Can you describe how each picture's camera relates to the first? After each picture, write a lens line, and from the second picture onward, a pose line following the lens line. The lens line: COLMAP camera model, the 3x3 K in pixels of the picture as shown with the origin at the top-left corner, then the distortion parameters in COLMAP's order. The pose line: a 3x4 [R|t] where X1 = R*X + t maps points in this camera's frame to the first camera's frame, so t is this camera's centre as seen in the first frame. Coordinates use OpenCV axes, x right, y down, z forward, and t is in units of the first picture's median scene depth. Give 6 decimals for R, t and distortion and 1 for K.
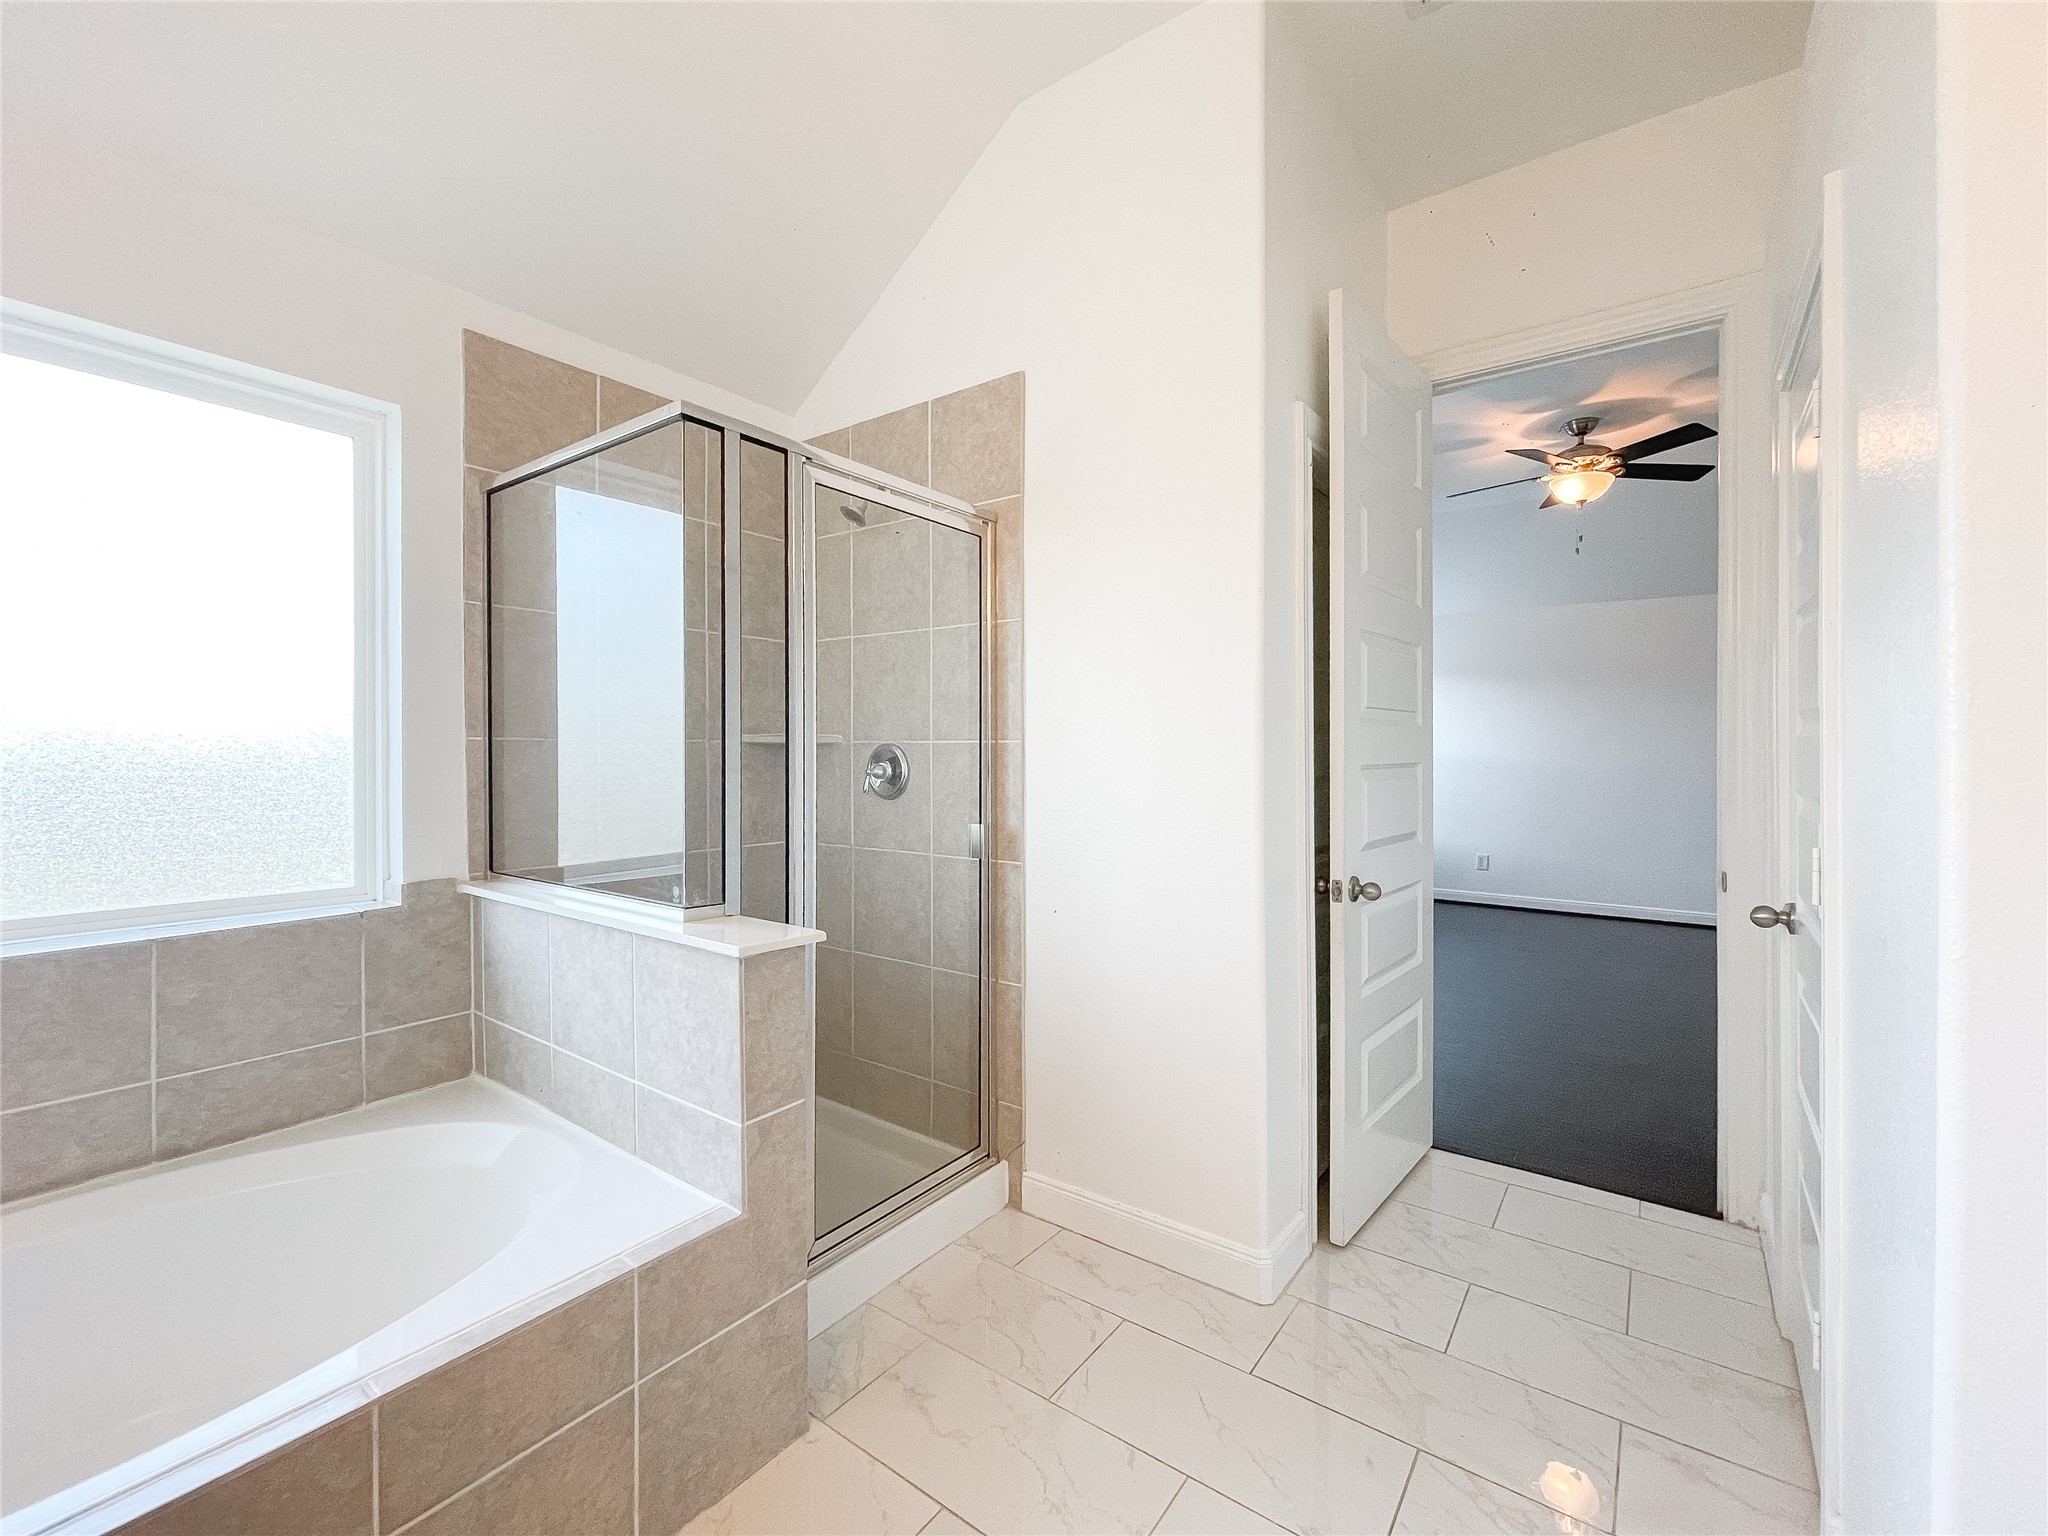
lens RADIAL K [[841.2, 0, 1019.4], [0, 841.2, 760.3], [0, 0, 1]] dist [-0.003899, -0.000767]
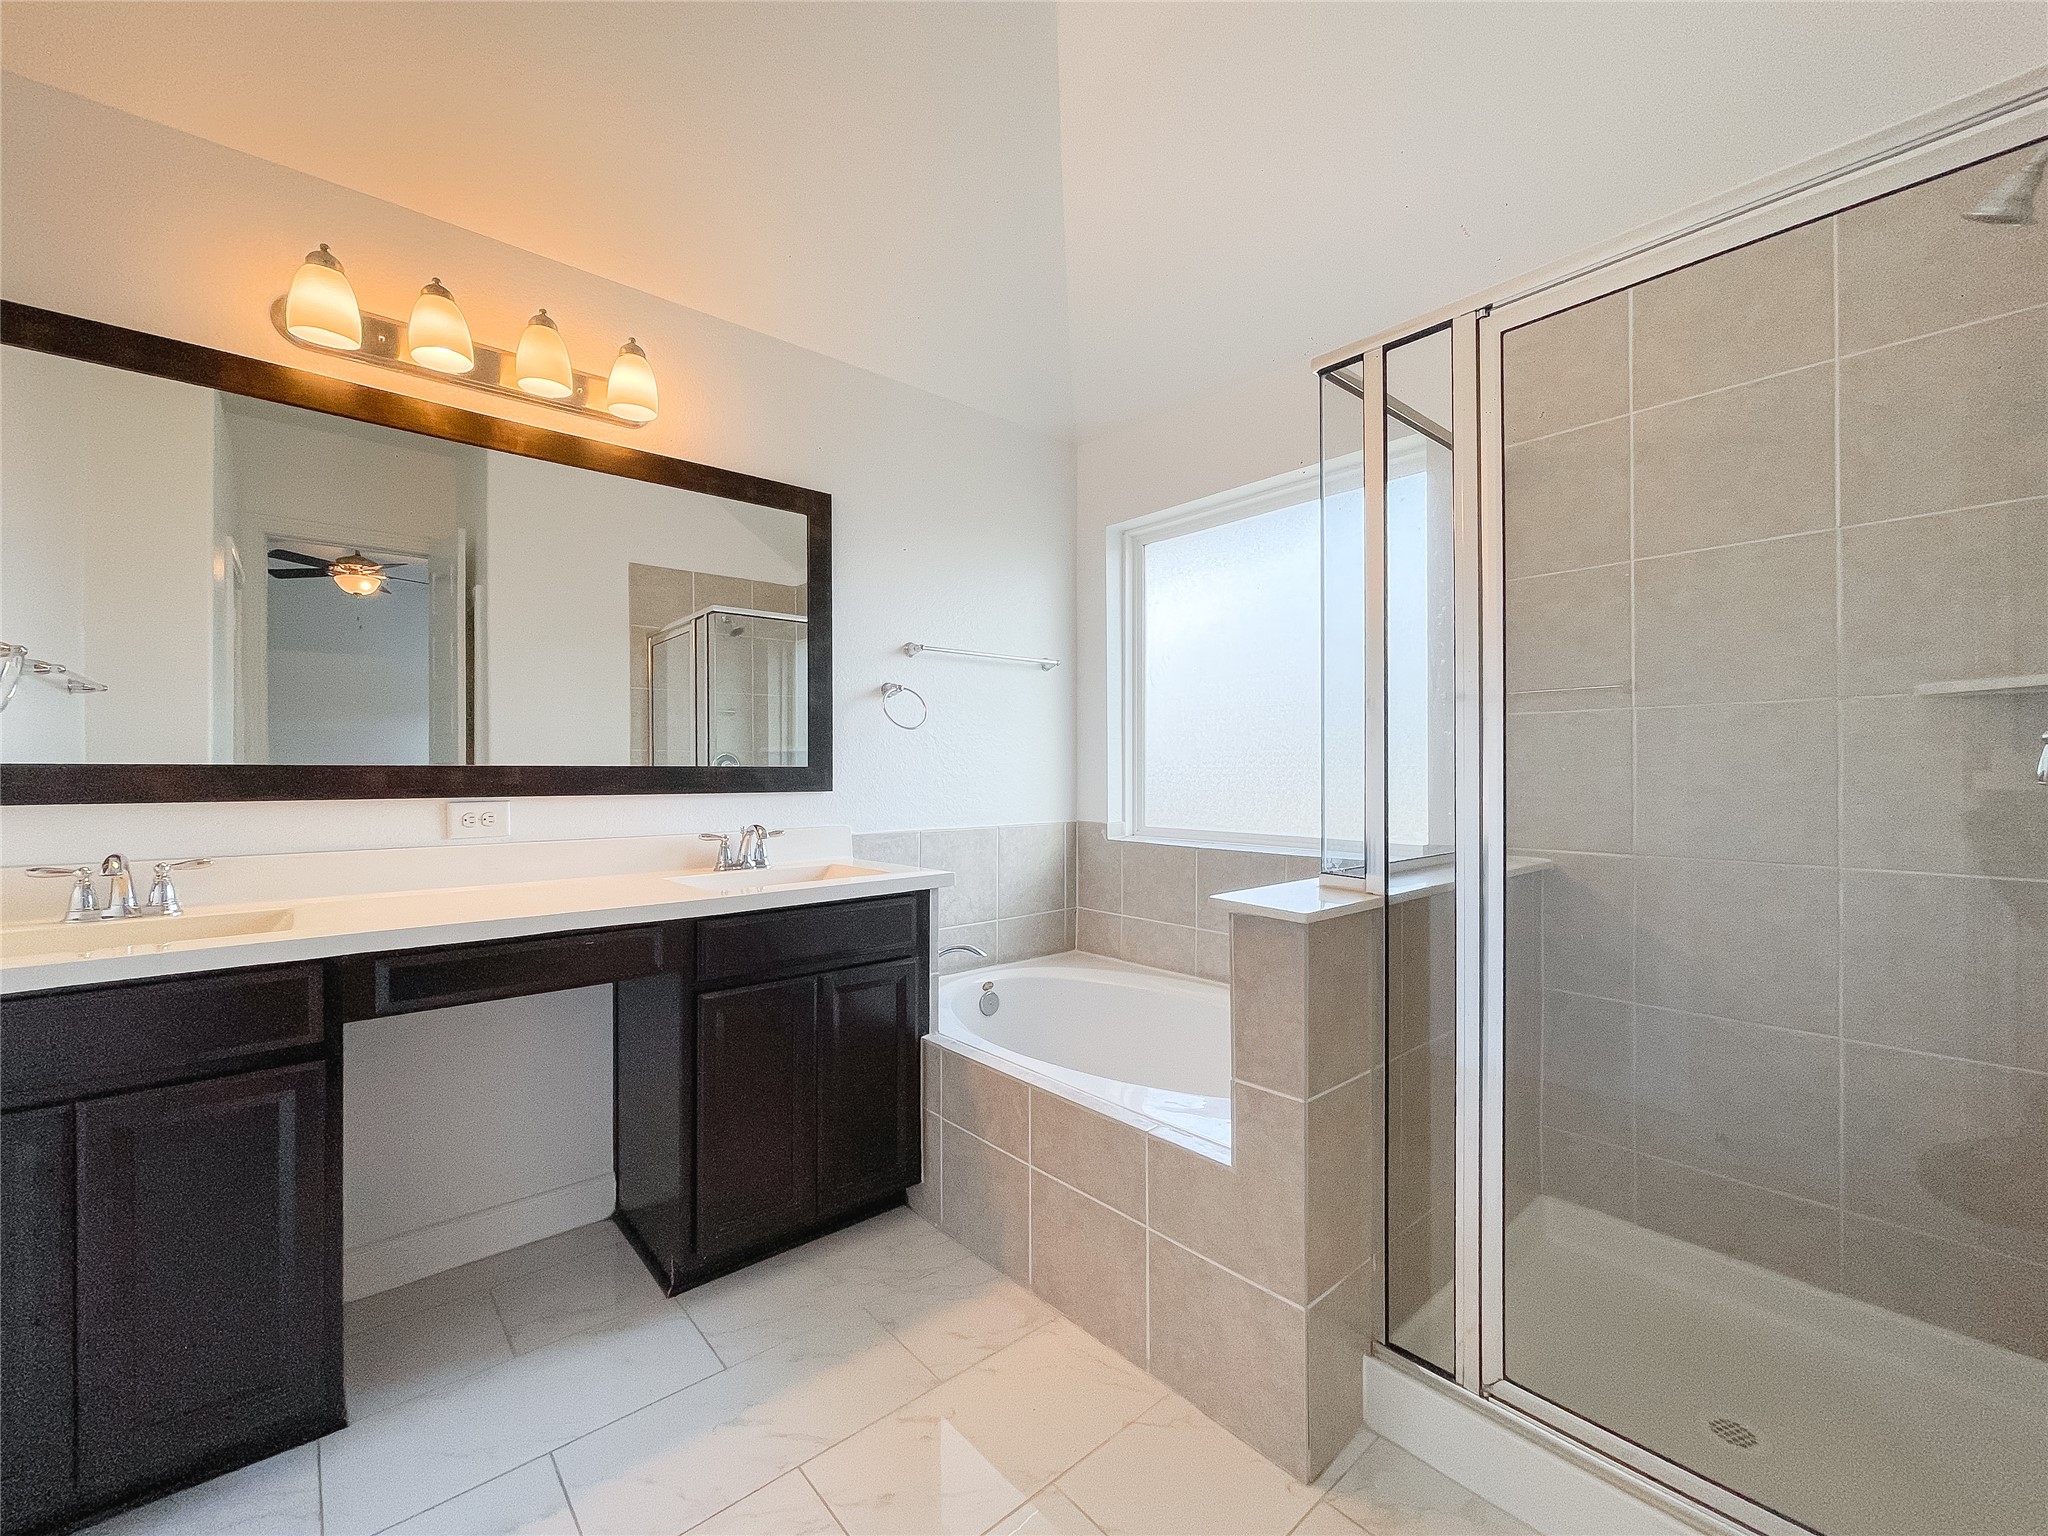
lens RADIAL K [[841.2, 0, 1016.9], [0, 841.2, 775.9], [0, 0, 1]] dist [-0.003899, -0.000767]
pose [[-0.213503, -0.007281, -0.976915, 0.727471], [-0.006467, 0.999961, -0.006039, 0.079125], [0.976921, 0.005028, -0.213542, 0.976107]]
